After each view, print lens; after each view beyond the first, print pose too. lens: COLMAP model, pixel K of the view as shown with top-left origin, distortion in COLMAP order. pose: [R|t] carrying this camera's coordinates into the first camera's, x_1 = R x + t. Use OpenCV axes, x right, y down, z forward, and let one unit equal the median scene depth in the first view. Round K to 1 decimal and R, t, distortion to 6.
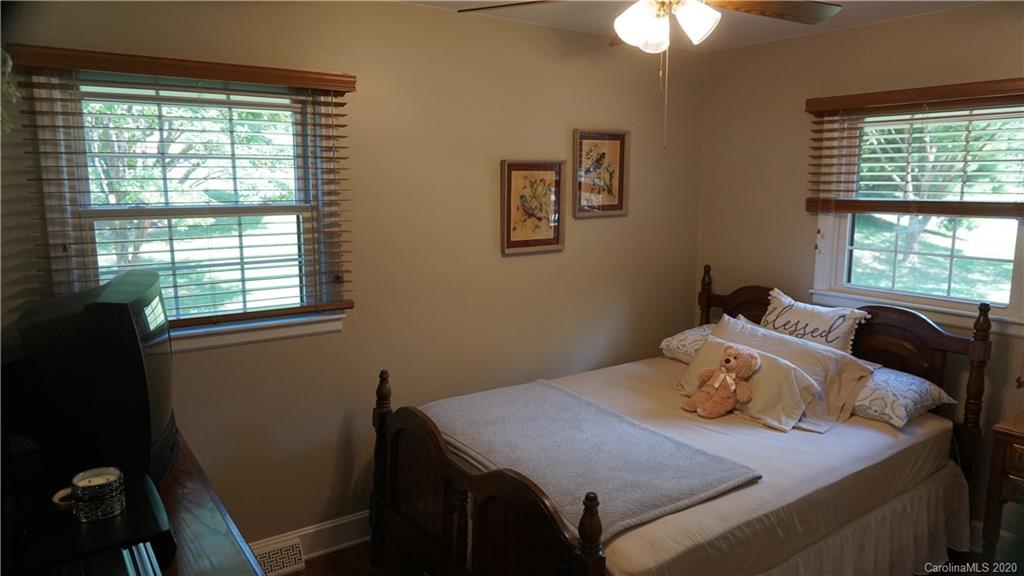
lens RADIAL K [[686.5, 0, 508.3], [0, 686.5, 284.5], [0, 0, 1]] dist [-0.038789, 0.029452]
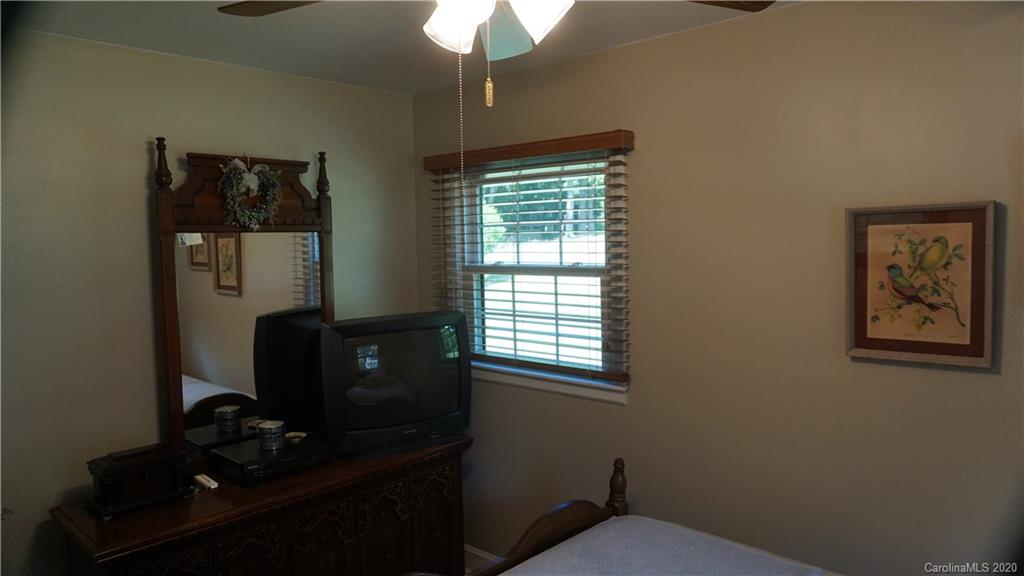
lens RADIAL K [[686.5, 0, 511.2], [0, 686.5, 288.2], [0, 0, 1]] dist [-0.038789, 0.029452]
pose [[0.215424, 0.047474, -0.975366, 0.614282], [-0.149782, 0.988605, 0.015037, -0.079115], [0.964965, 0.142853, 0.220080, 0.634131]]
